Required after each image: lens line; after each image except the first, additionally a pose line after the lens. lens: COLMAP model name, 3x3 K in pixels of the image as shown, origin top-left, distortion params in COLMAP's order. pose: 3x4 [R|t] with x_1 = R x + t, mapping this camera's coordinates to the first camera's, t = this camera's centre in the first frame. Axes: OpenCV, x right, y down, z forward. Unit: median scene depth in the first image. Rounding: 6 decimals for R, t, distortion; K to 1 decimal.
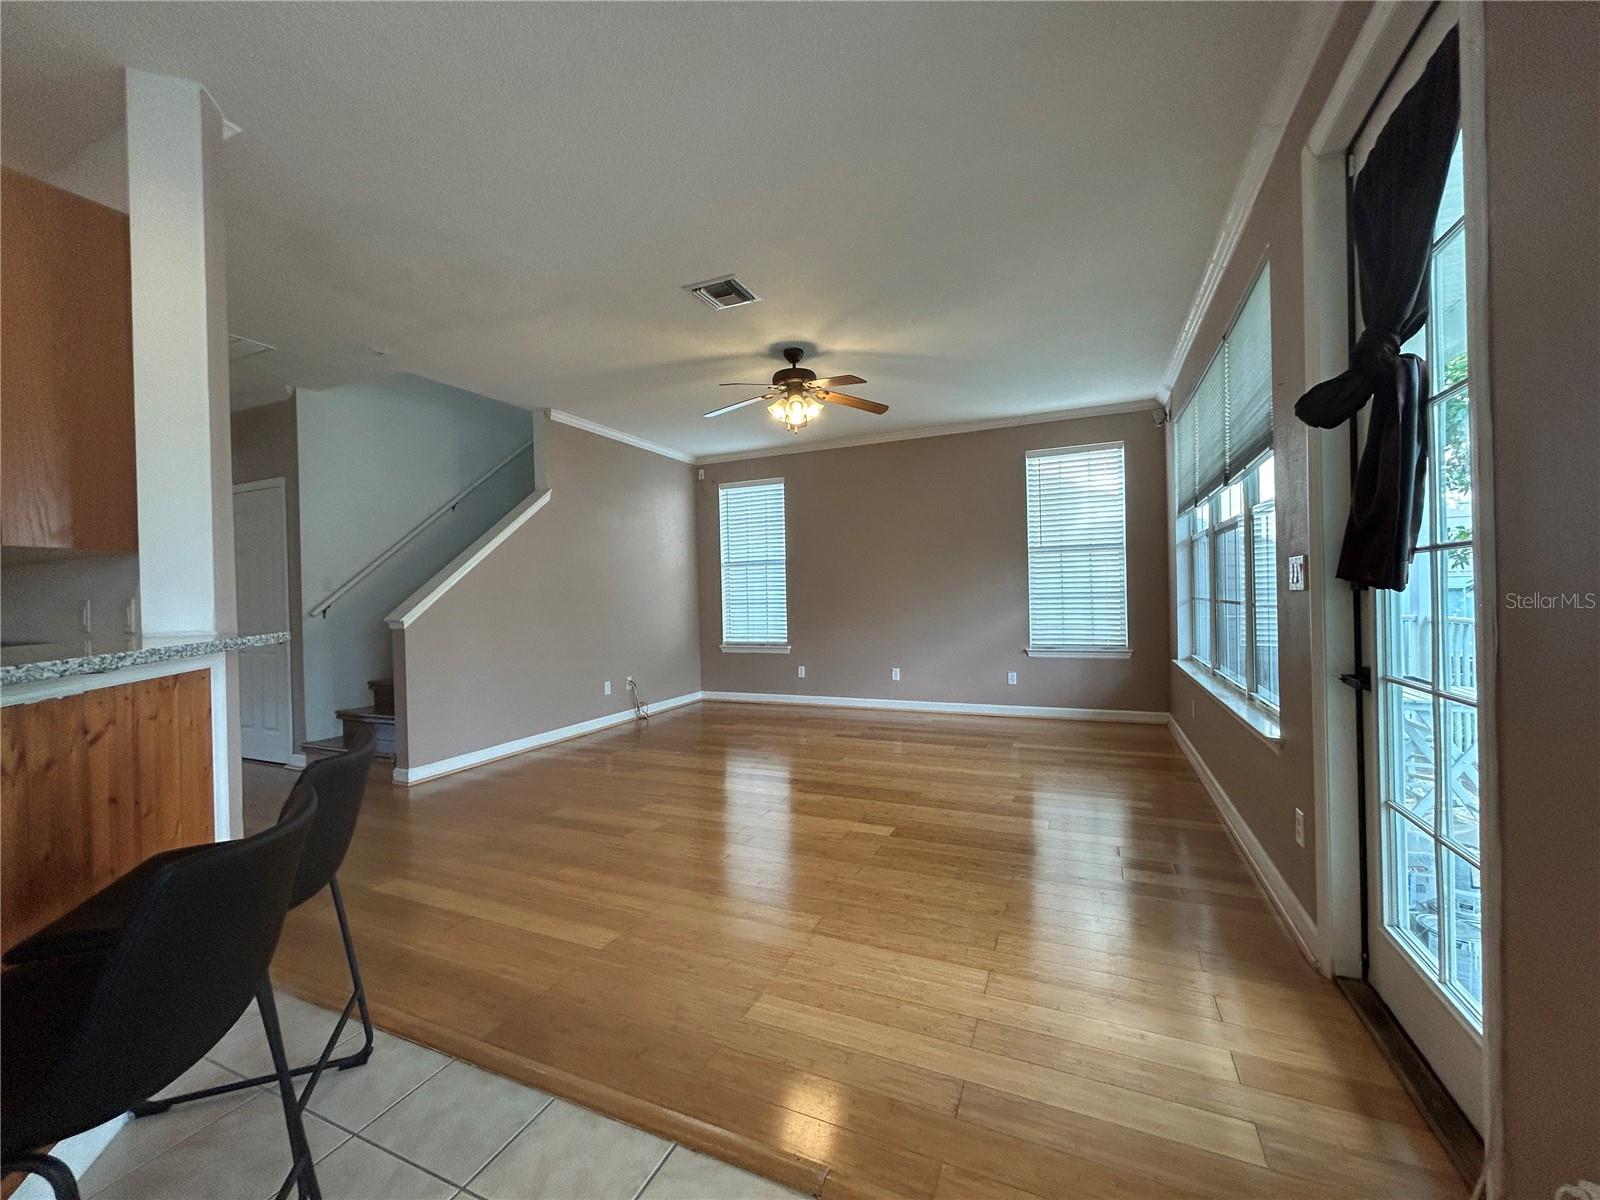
lens RADIAL K [[644.1, 0, 798.7], [0, 644.1, 598.8], [0, 0, 1]] dist [0.001367, -0.000310]
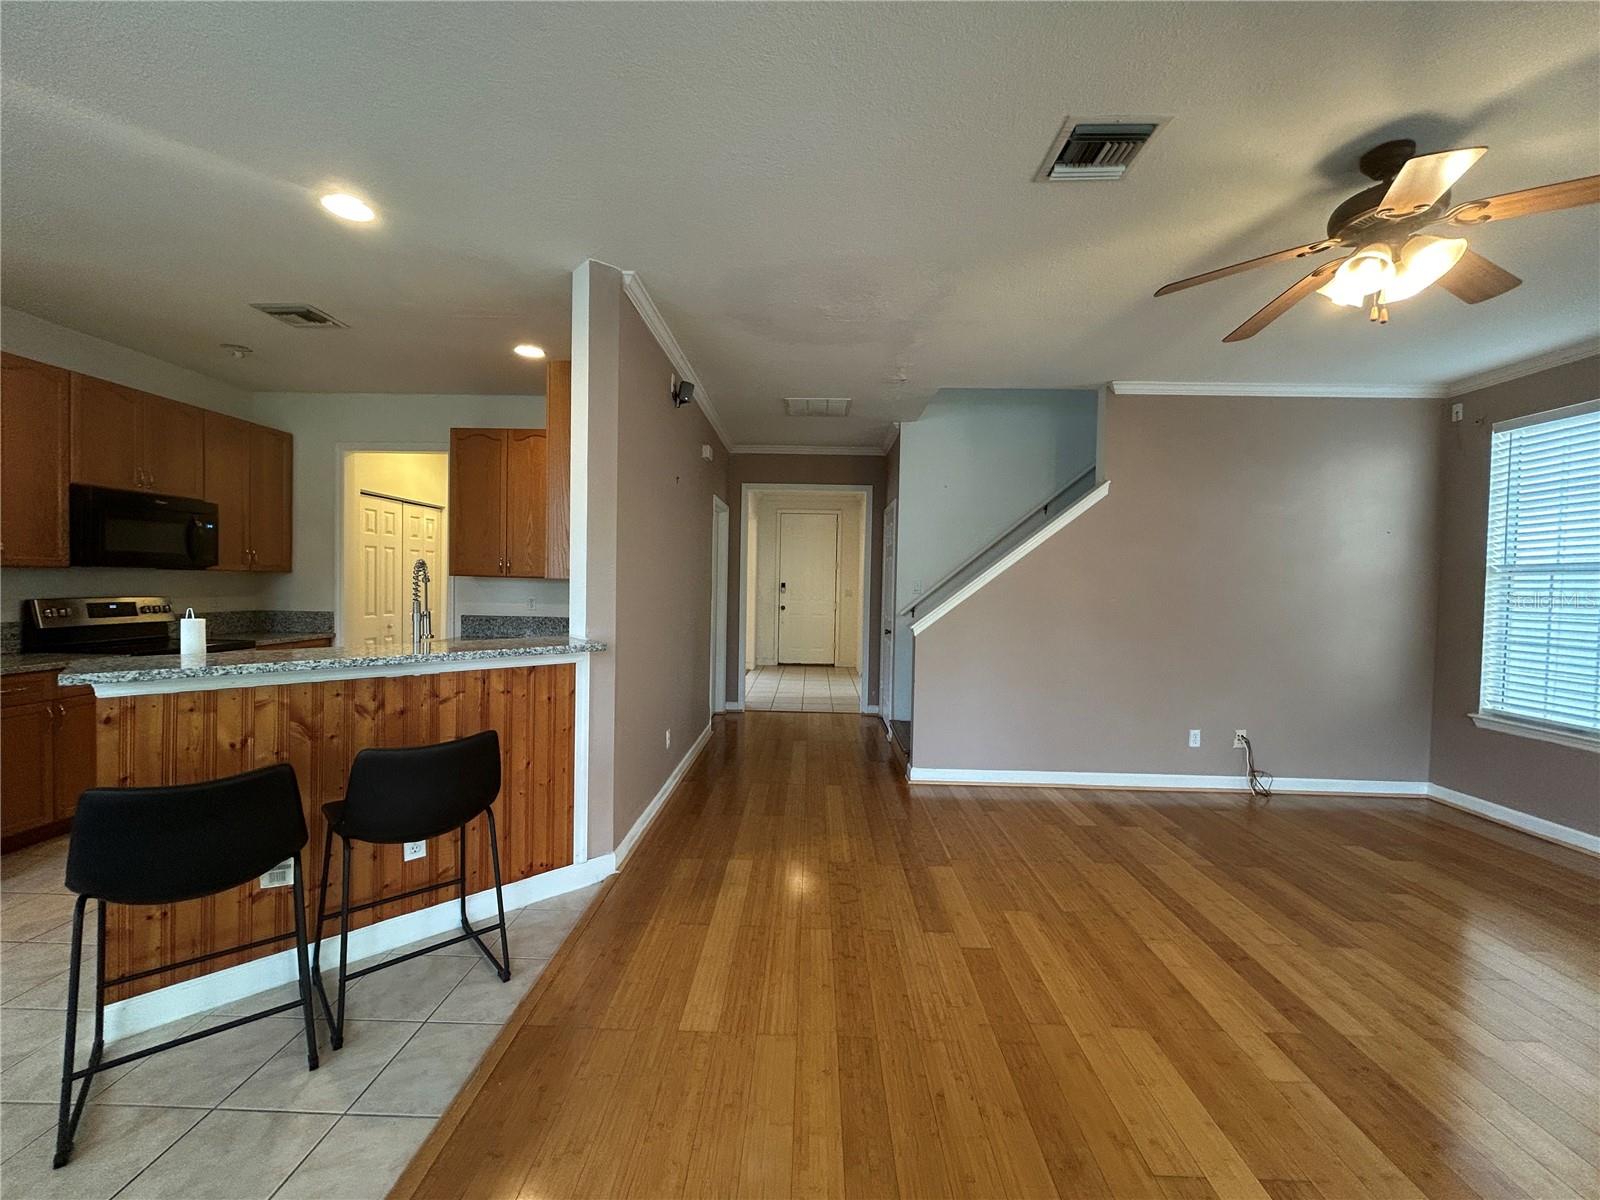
lens RADIAL K [[644.1, 0, 798.7], [0, 644.1, 598.8], [0, 0, 1]] dist [0.001367, -0.000310]
pose [[0.382075, 0.056914, -0.922377, 0.290036], [-0.035185, 0.998274, 0.047023, -0.057777], [0.923461, 0.014487, 0.383418, 0.414315]]
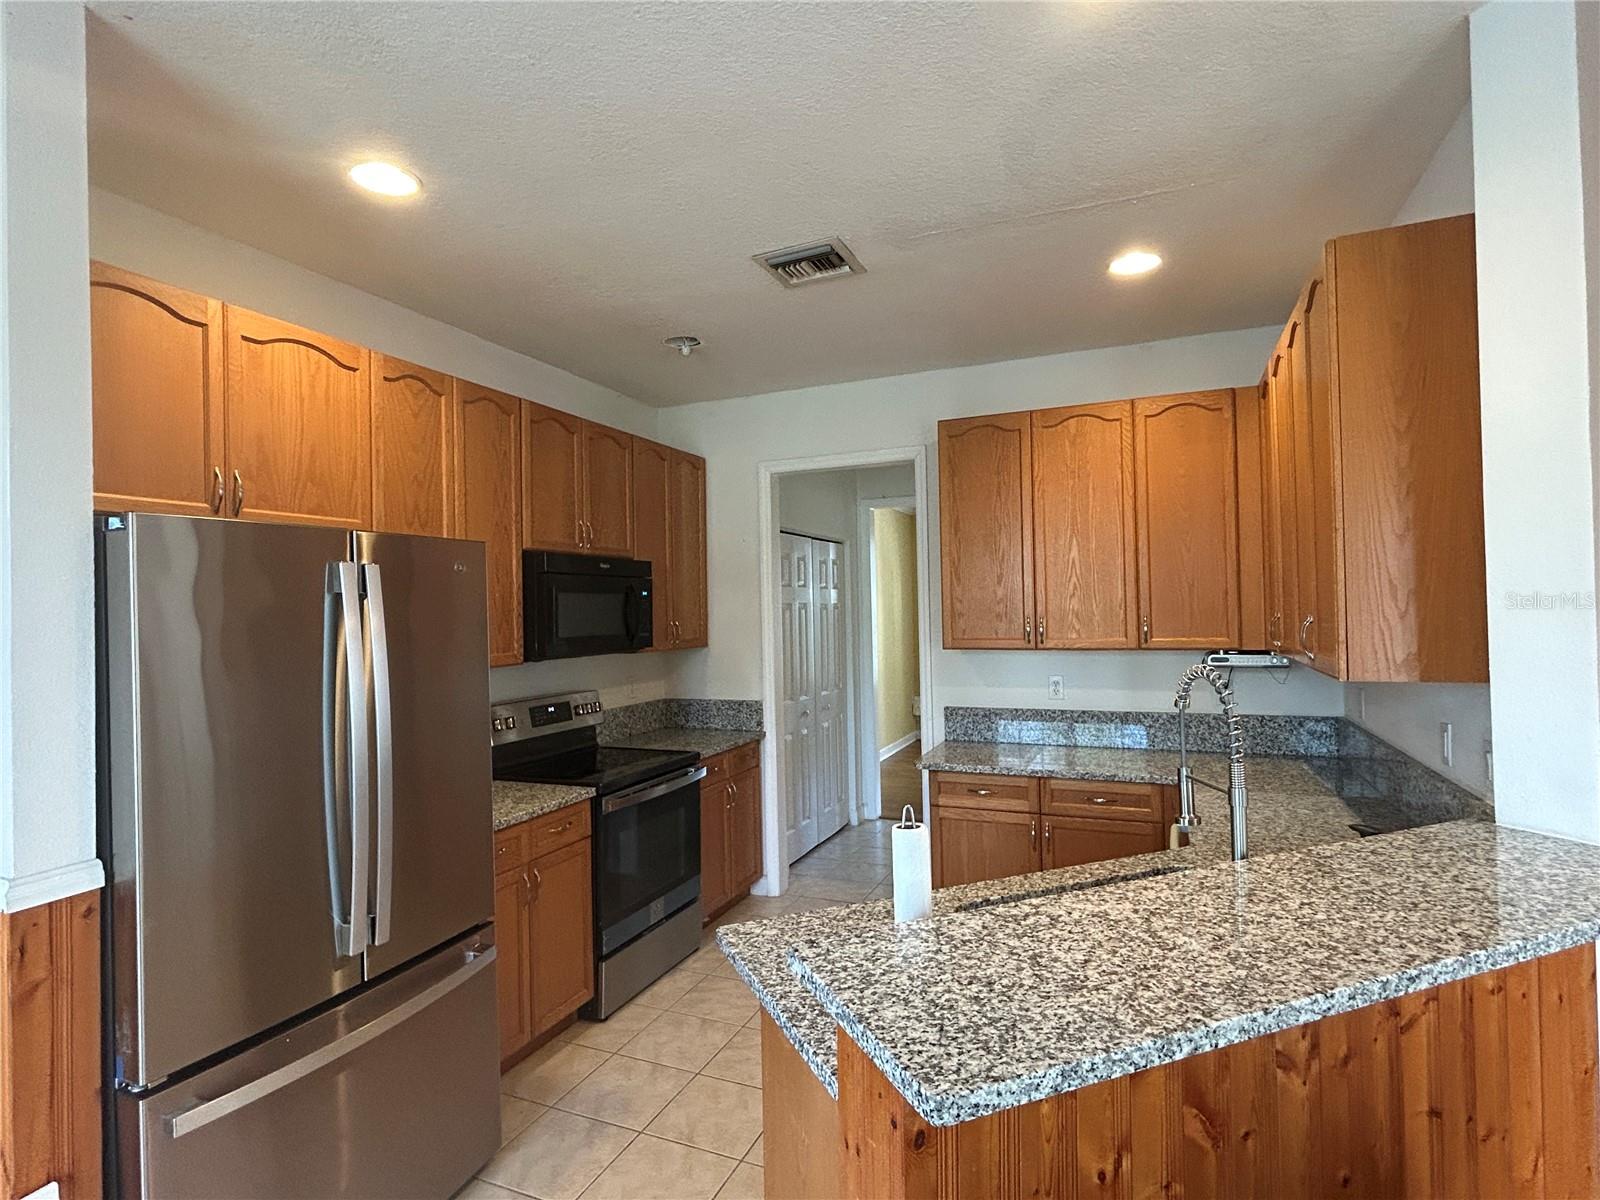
lens RADIAL K [[822.6, 0, 793.9], [0, 822.6, 596.6], [0, 0, 1]] dist [0.005681, 0.000832]
pose [[0.012104, 0.010982, -0.999866, -0.064309], [0.014658, 0.999830, 0.011159, -0.095038], [0.999819, -0.014791, 0.011941, 0.108222]]
